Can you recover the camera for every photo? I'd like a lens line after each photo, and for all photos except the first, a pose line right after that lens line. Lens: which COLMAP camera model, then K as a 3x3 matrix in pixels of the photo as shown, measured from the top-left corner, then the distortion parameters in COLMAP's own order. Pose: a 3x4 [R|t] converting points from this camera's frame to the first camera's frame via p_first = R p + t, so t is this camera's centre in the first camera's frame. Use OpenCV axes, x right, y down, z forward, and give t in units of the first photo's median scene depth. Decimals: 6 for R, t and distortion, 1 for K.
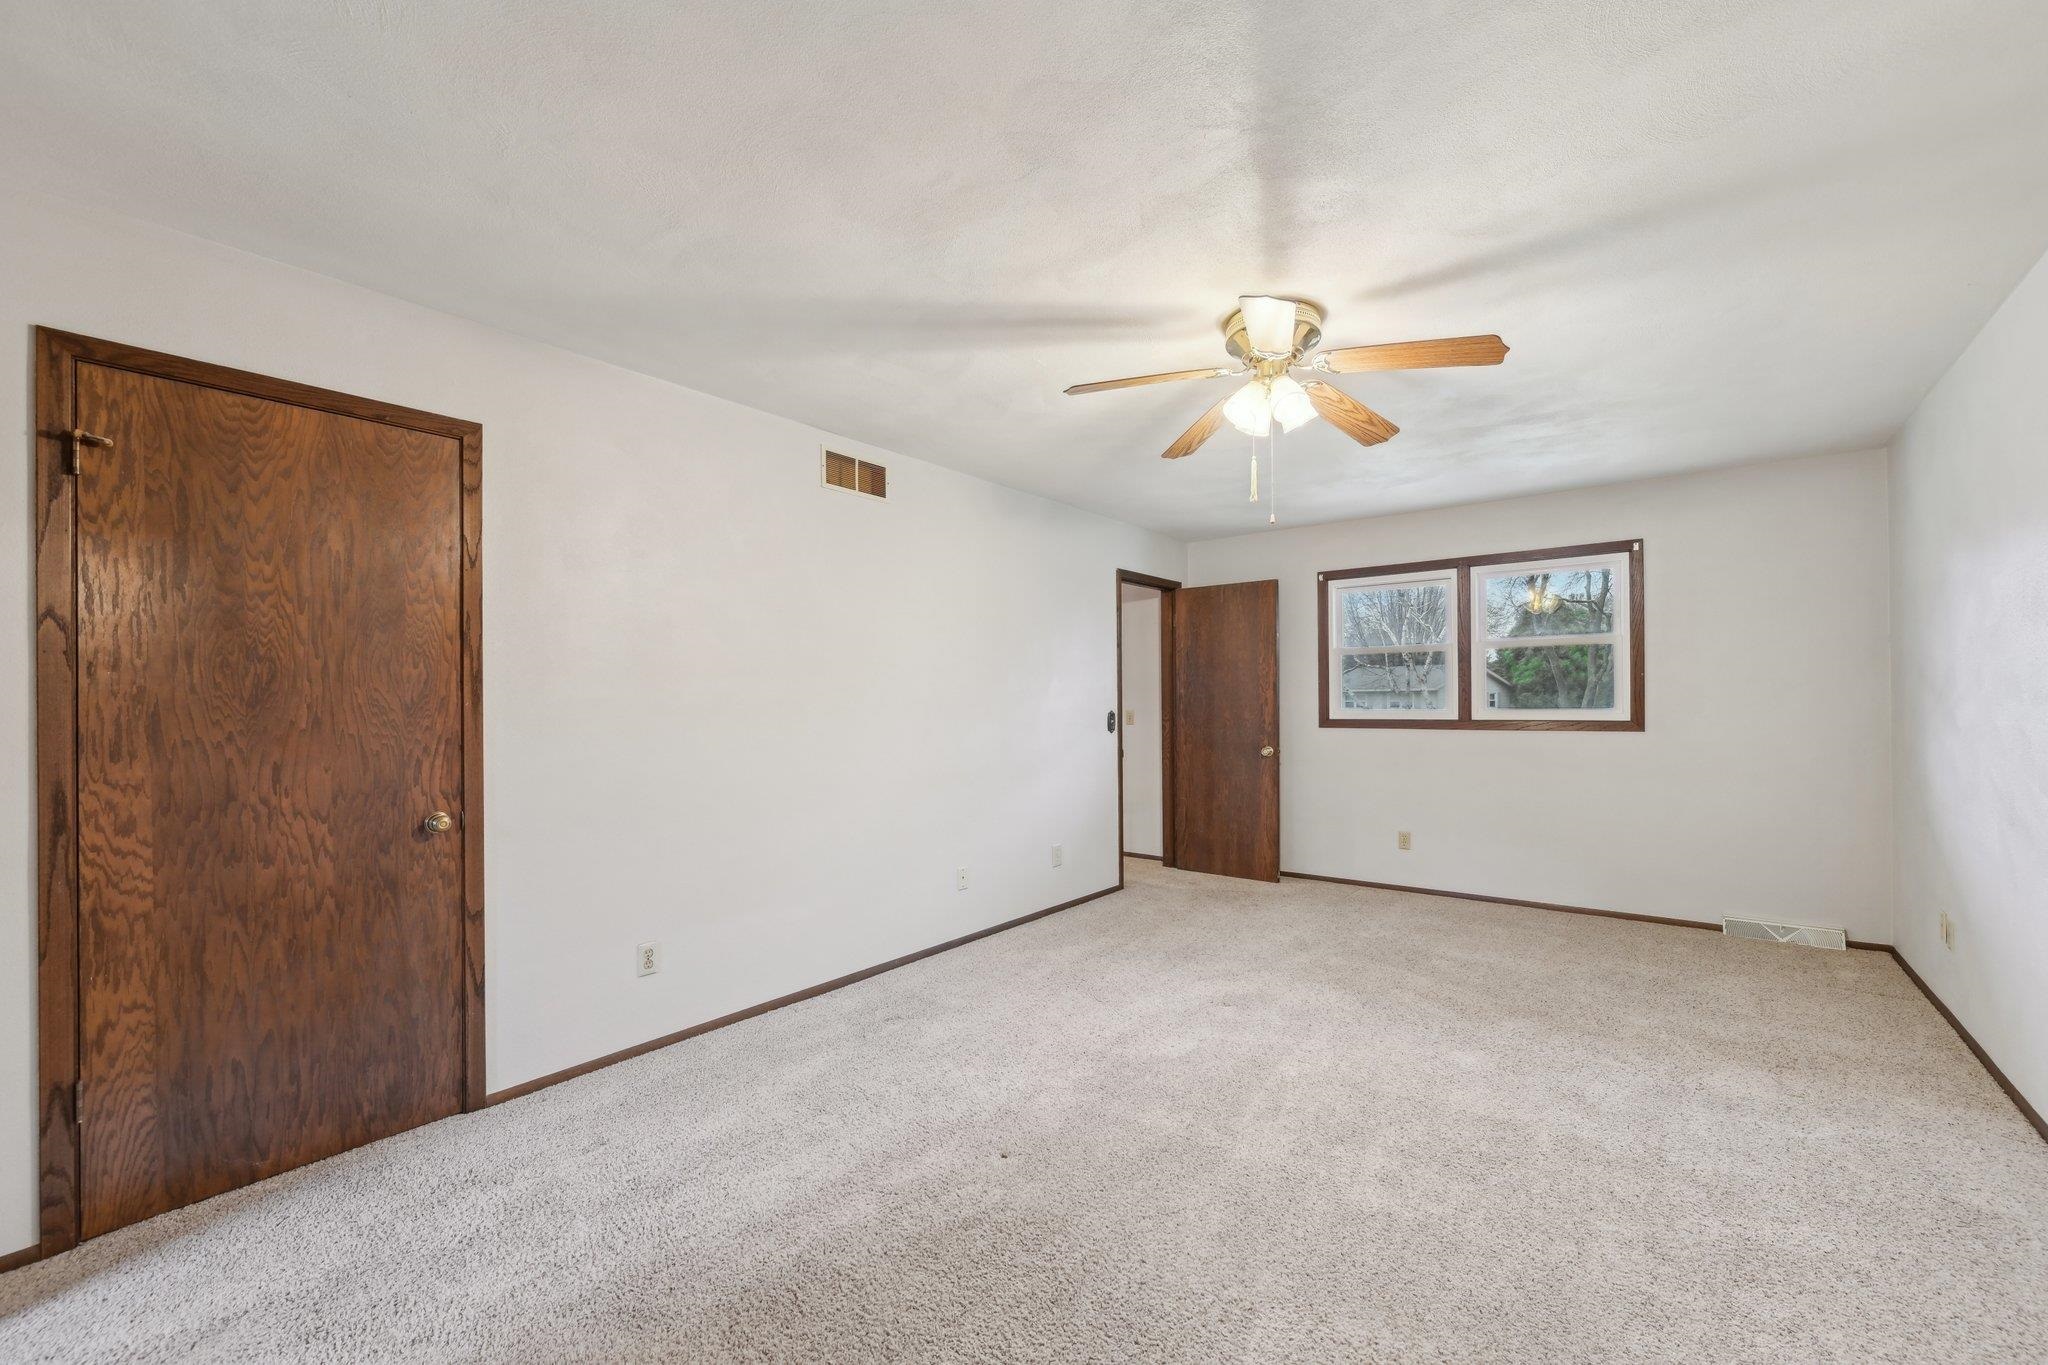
lens RADIAL K [[829.9, 0, 1054.0], [0, 829.9, 700.6], [0, 0, 1]] dist [0.000637, -0.001669]
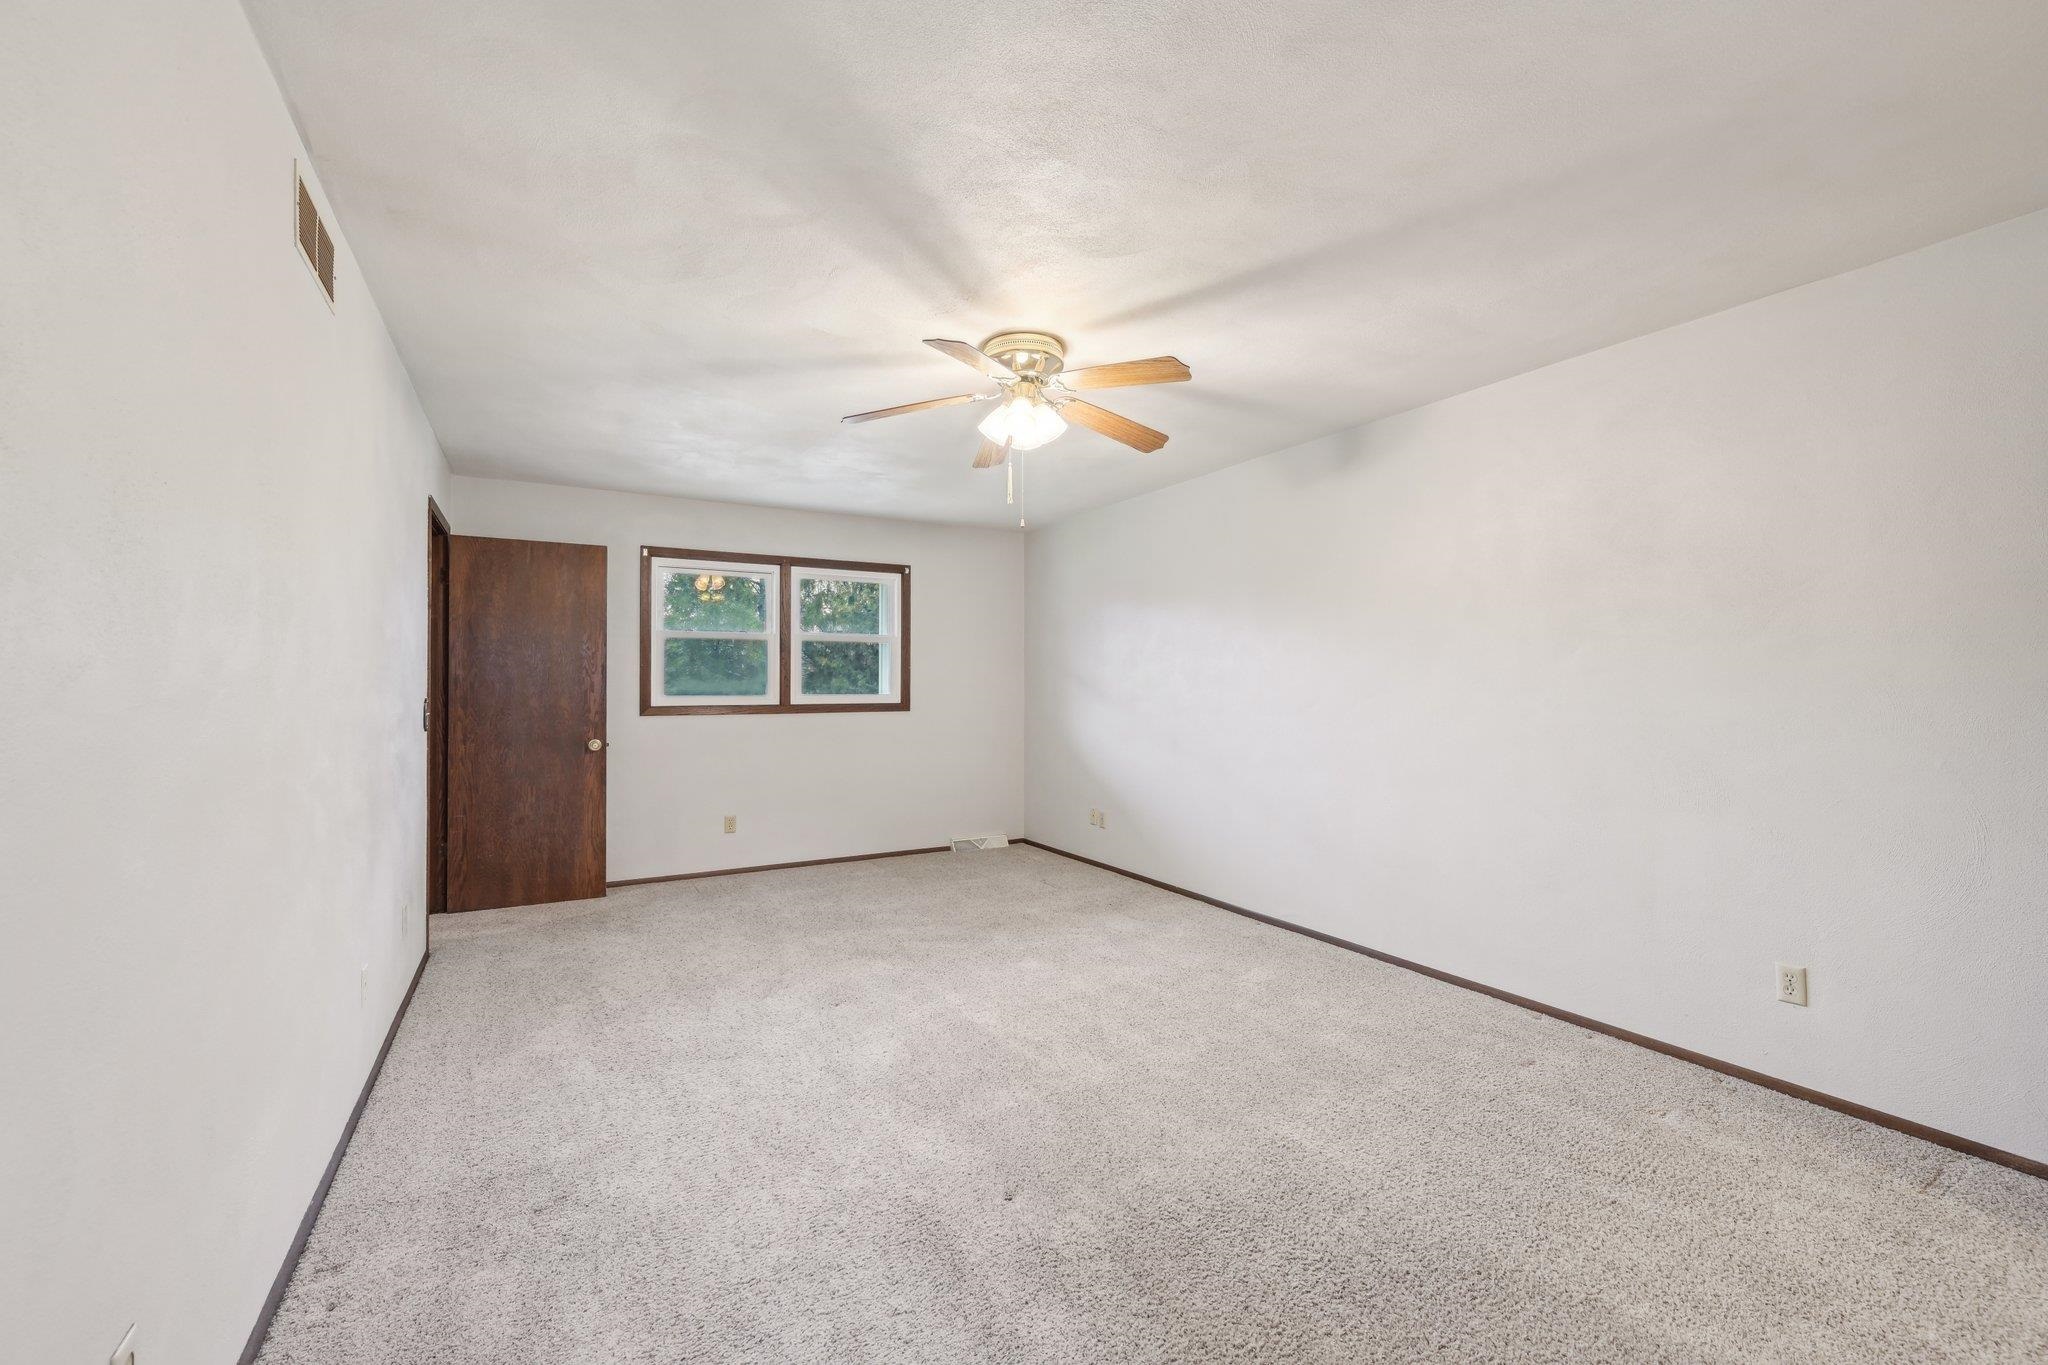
lens RADIAL K [[829.9, 0, 1018.6], [0, 829.9, 682.0], [0, 0, 1]] dist [0.000637, -0.001669]
pose [[0.389491, 0.011819, 0.920954, -0.493171], [-0.004264, 0.999930, -0.011029, 0.005109], [-0.921020, 0.000369, 0.389514, 0.363269]]
